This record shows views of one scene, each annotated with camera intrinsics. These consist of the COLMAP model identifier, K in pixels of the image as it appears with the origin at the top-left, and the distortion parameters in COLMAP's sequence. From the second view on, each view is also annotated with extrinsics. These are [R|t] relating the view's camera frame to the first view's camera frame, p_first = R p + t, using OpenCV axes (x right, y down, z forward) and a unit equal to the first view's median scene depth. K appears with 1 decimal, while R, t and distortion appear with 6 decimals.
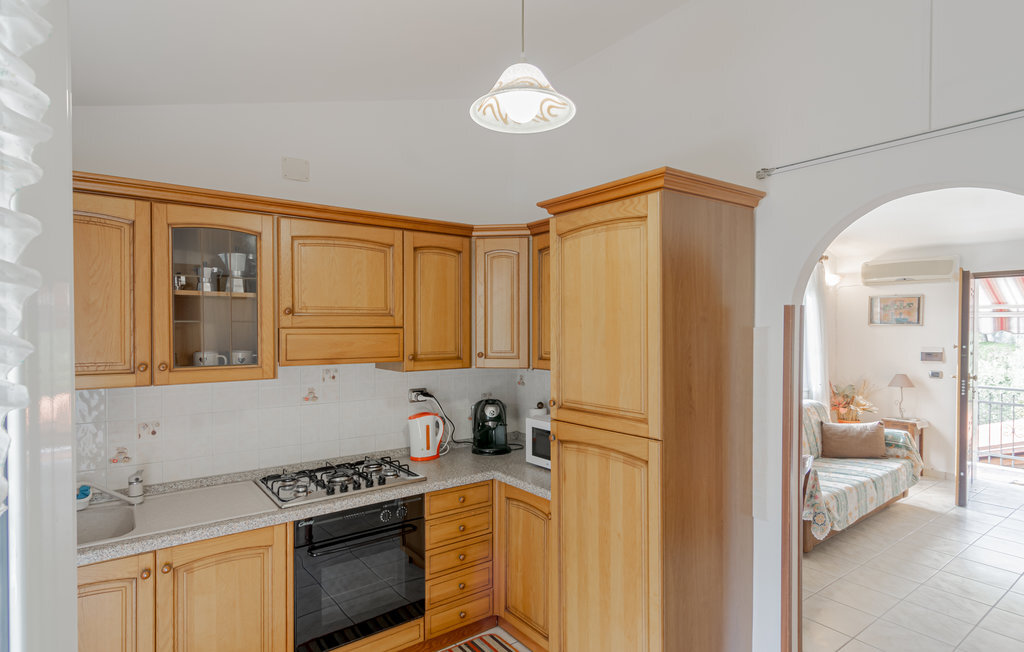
lens RADIAL K [[542.4, 0, 505.7], [0, 542.4, 329.7], [0, 0, 1]] dist [0.001822, 0.001557]
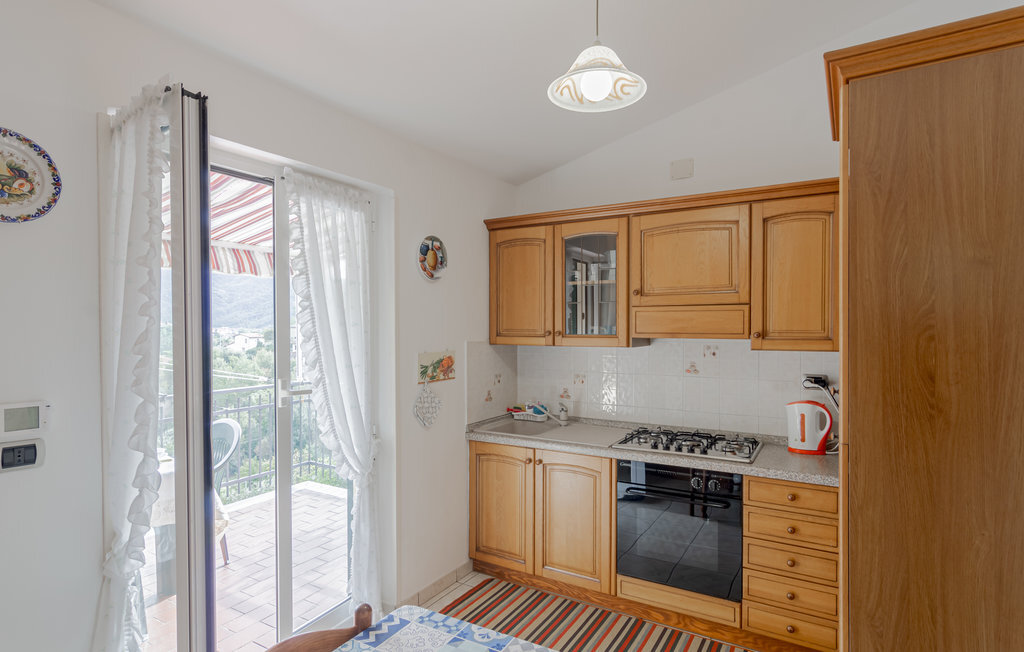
lens RADIAL K [[542.4, 0, 505.7], [0, 542.4, 329.7], [0, 0, 1]] dist [0.001822, 0.001557]
pose [[0.377230, 0.006478, -0.926097, 0.579122], [-0.007758, 0.999963, 0.003834, 0.044343], [0.926087, 0.005738, 0.377267, 0.250023]]
